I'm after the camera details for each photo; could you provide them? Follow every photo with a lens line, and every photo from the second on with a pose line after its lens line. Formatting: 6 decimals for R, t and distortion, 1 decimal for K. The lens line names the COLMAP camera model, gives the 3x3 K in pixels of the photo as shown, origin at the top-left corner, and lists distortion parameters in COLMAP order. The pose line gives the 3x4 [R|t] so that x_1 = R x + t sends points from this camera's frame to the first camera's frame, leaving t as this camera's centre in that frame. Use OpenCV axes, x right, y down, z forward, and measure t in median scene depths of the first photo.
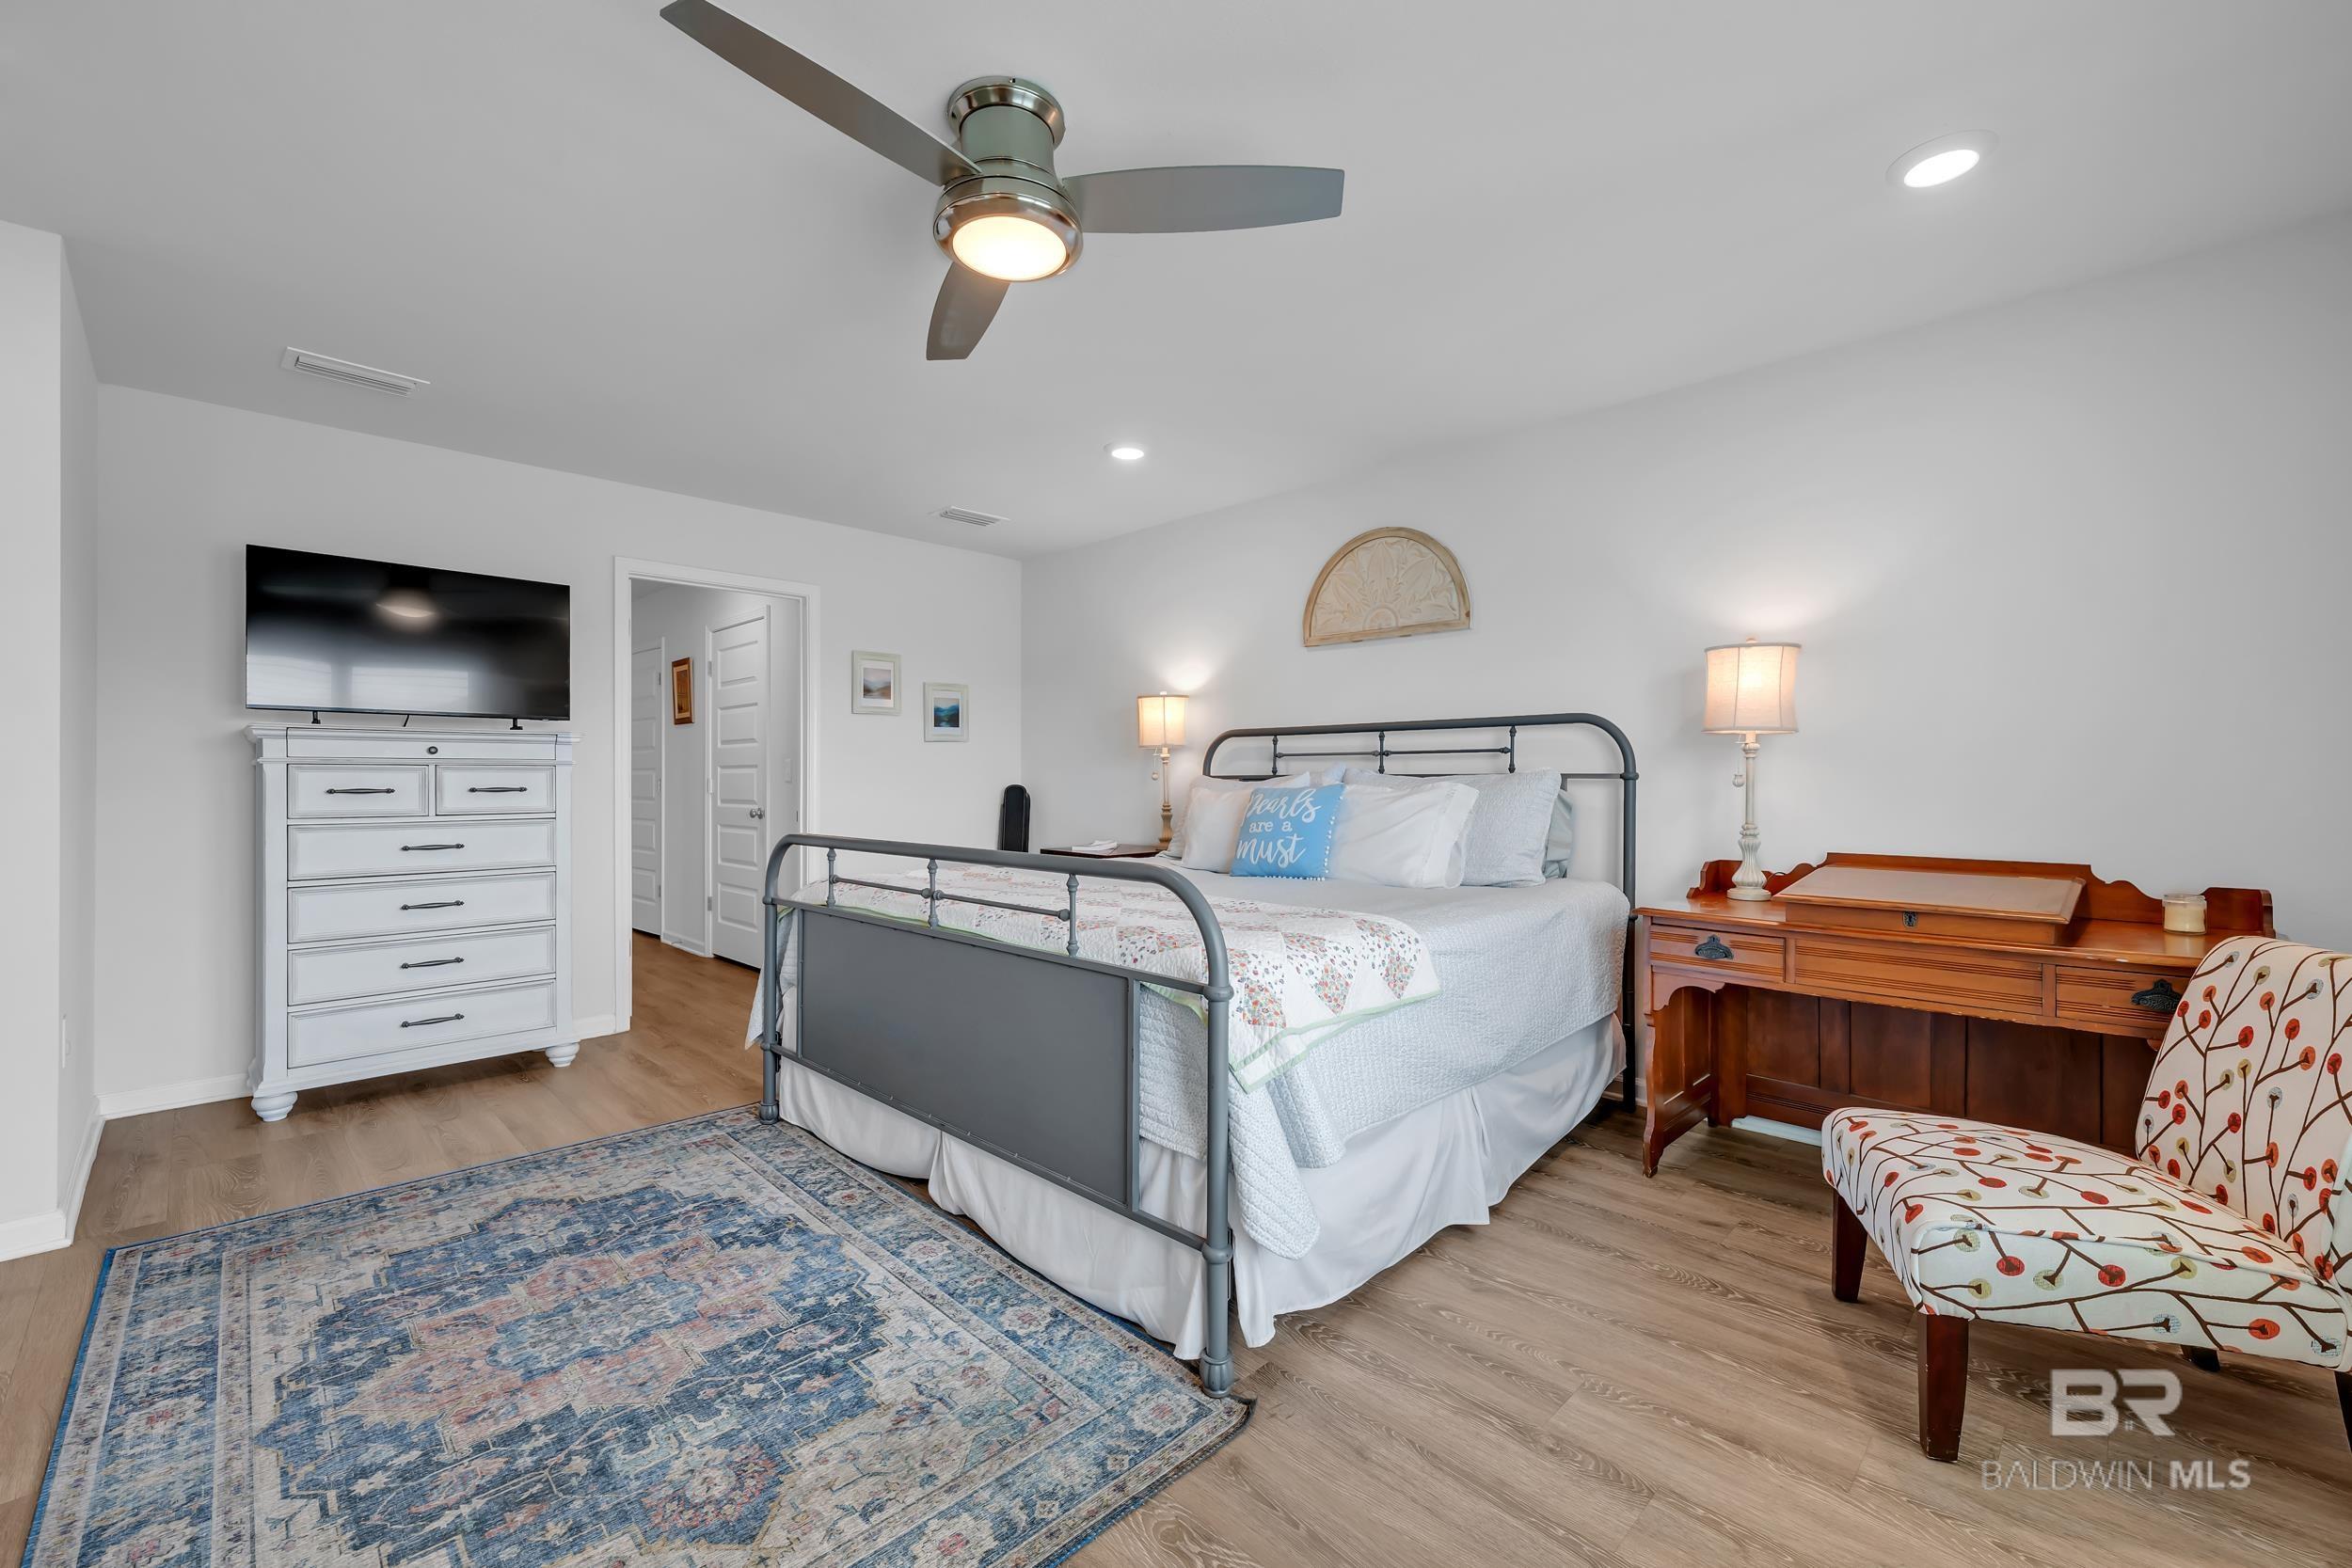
lens RADIAL K [[977.1, 0, 1189.0], [0, 977.1, 779.3], [0, 0, 1]] dist [-0.004289, 0.000637]
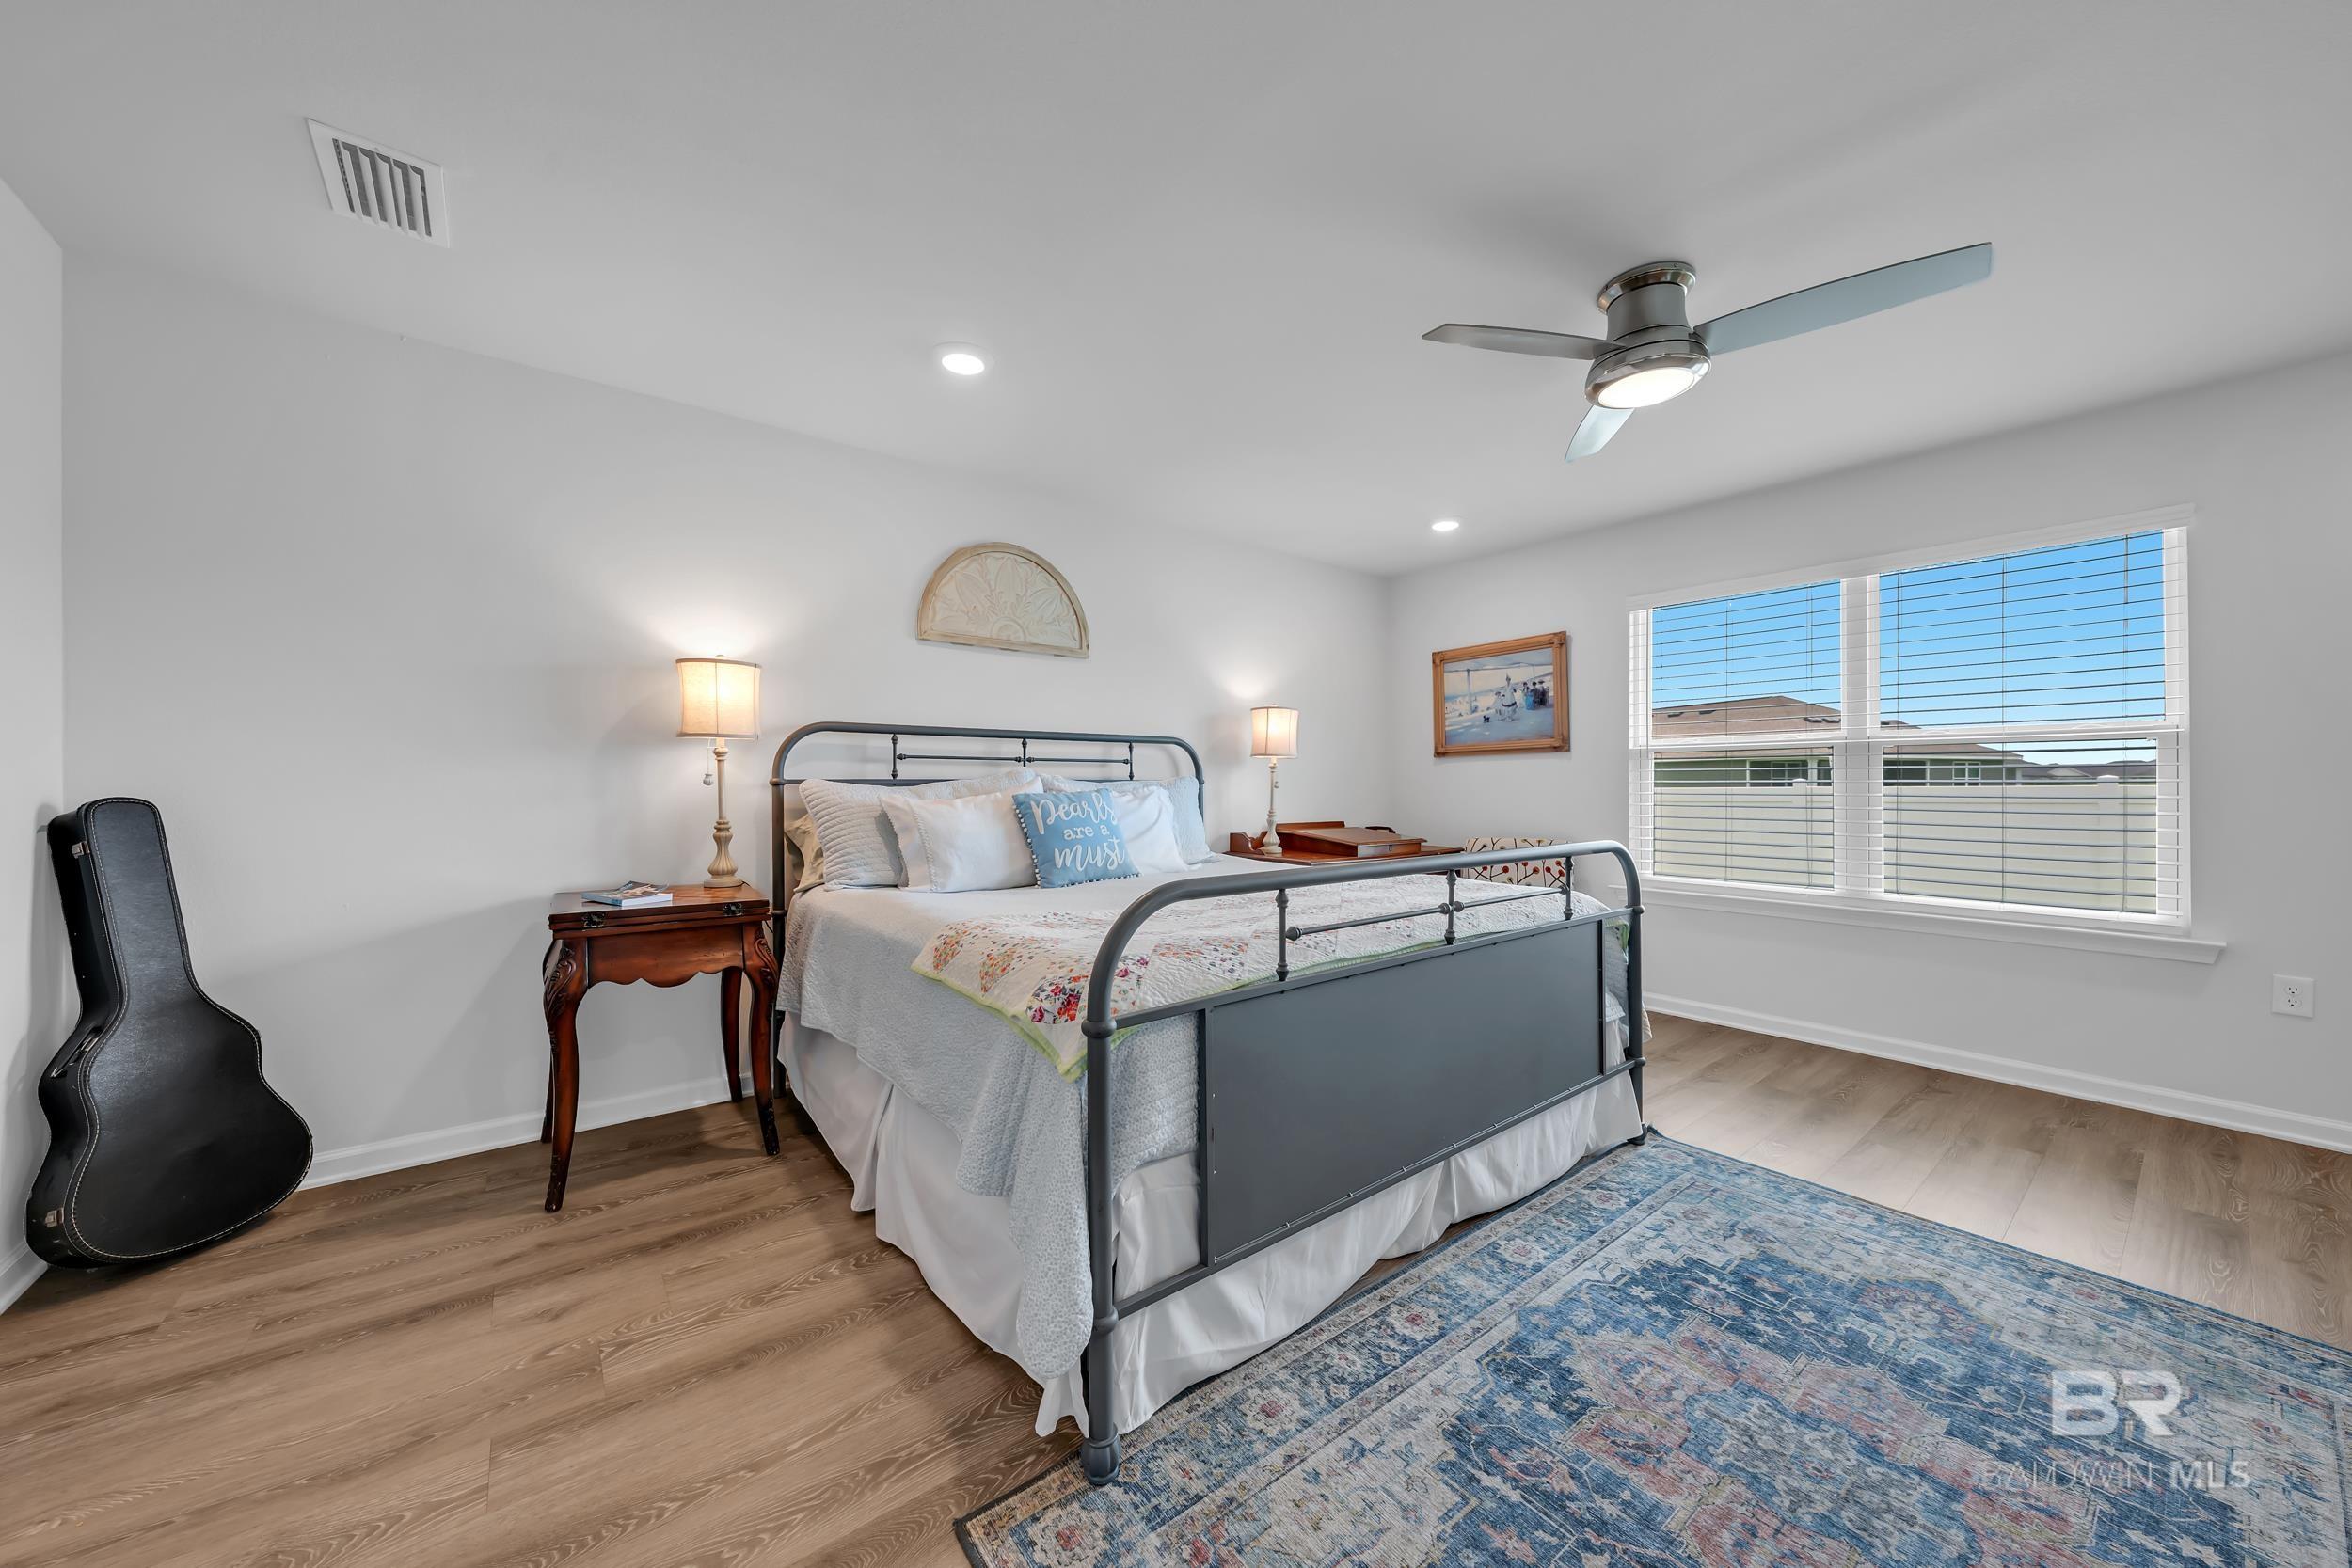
lens RADIAL K [[820.0, 0, 1190.9], [0, 820.0, 787.0], [0, 0, 1]] dist [-0.000611, 0.000356]
pose [[0.115878, -0.003751, 0.993256, -1.316598], [-0.001240, 0.999992, 0.003921, -0.001572], [-0.993263, -0.001686, 0.115872, 1.422250]]
